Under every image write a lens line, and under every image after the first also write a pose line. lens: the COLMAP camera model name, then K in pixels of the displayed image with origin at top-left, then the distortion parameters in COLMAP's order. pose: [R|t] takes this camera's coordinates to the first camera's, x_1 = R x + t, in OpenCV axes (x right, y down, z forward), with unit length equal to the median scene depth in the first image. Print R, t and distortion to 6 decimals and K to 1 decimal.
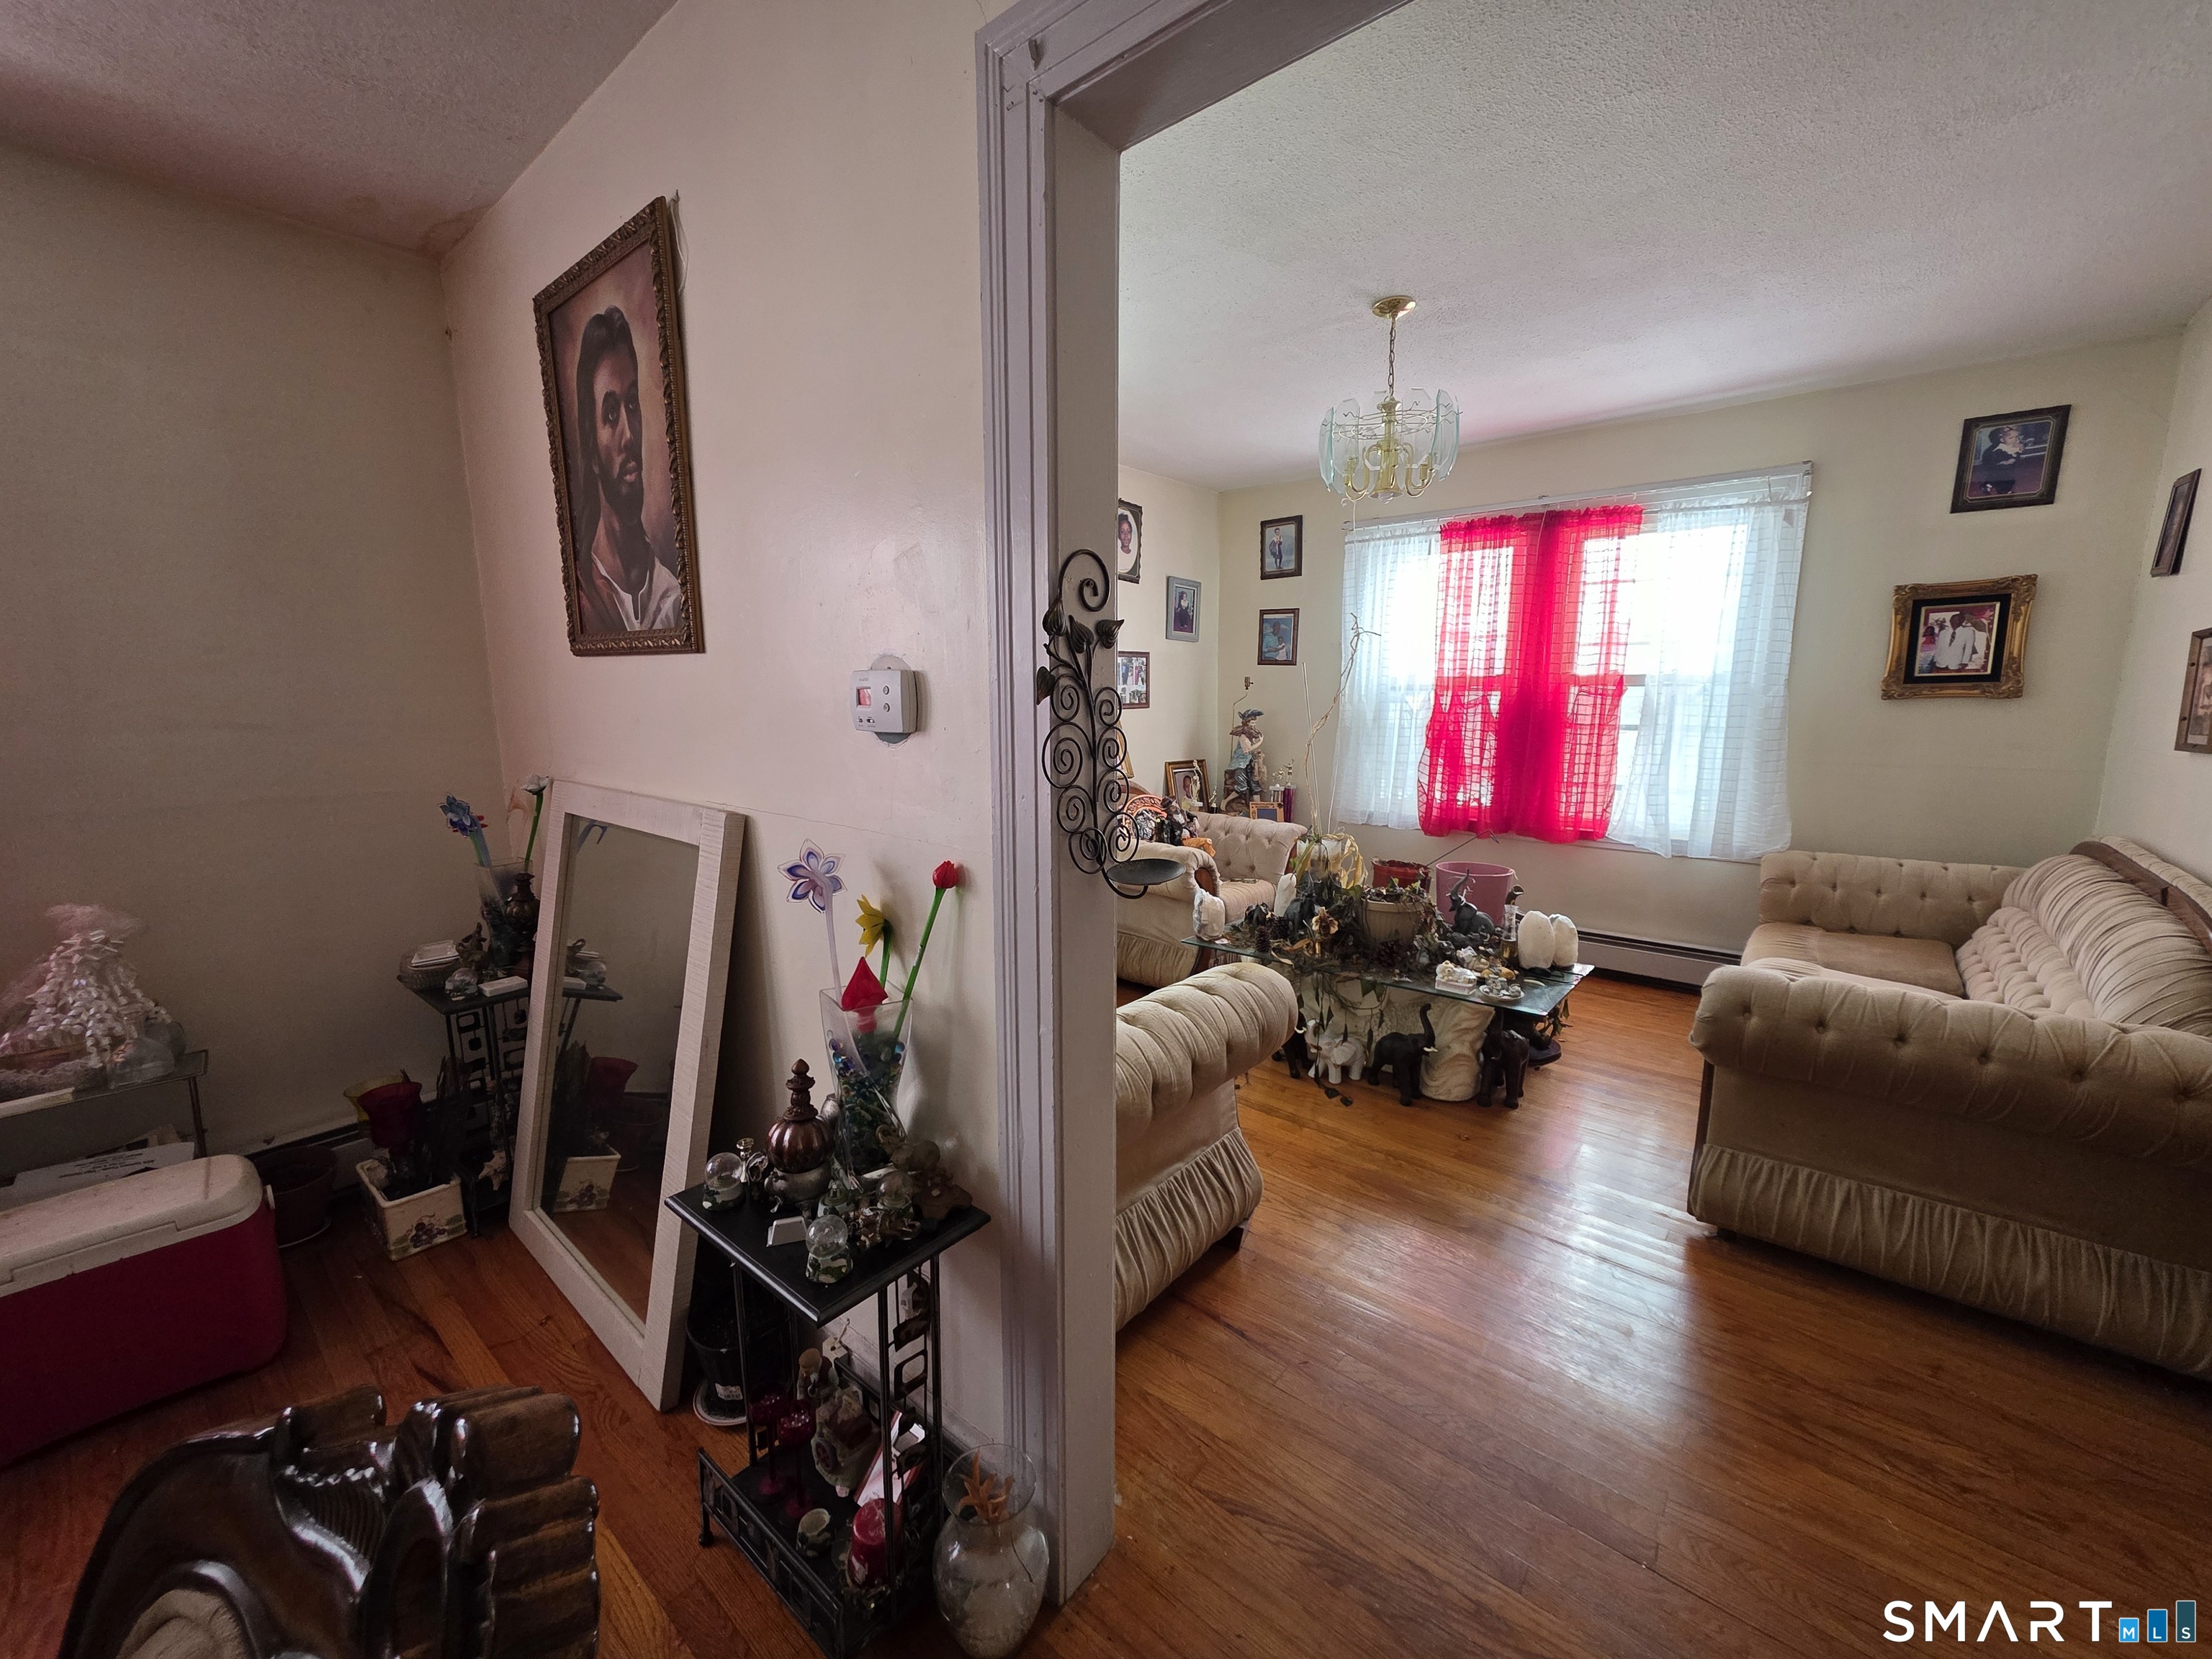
lens RADIAL K [[881.5, 0, 1090.2], [0, 881.5, 834.4], [0, 0, 1]] dist [-0.004128, 0.001268]
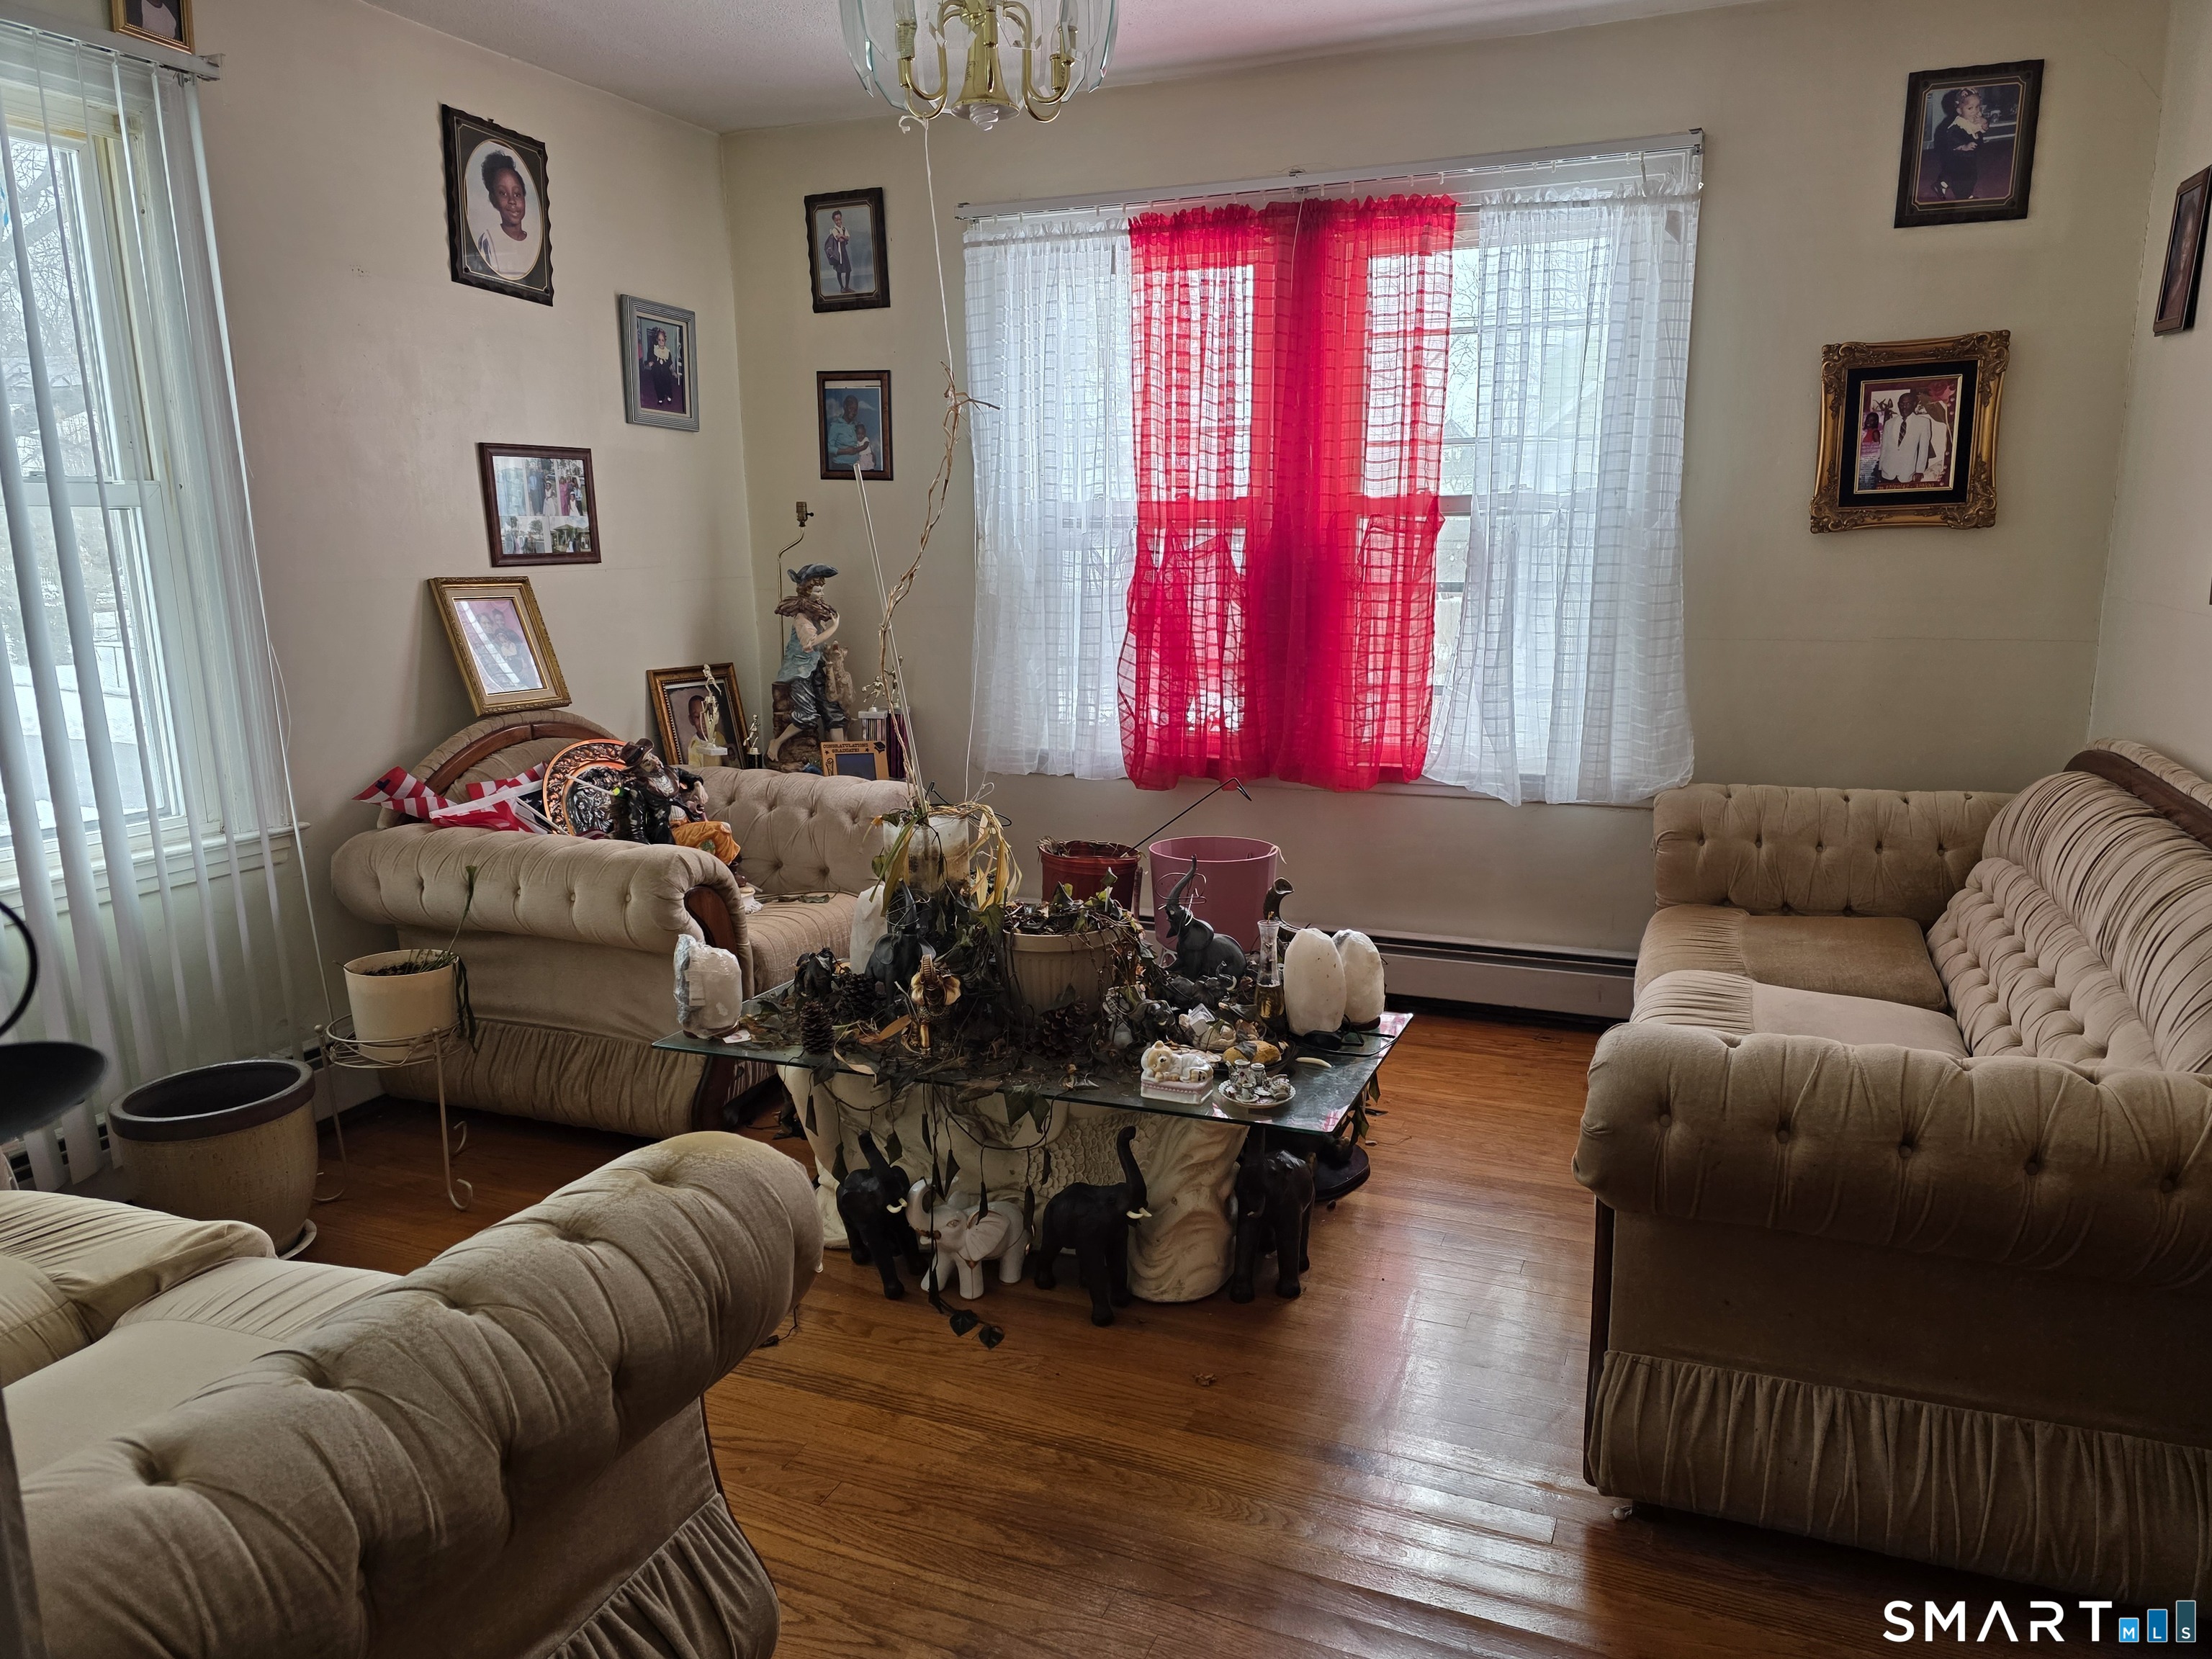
lens RADIAL K [[1492.9, 0, 1097.8], [0, 1492.9, 829.5], [0, 0, 1]] dist [0.051640, -0.043802]
pose [[0.951121, -0.065195, 0.301857, 0.096776], [0.056068, 0.997672, 0.038813, -0.015447], [-0.303685, -0.019992, 0.952563, 0.148264]]
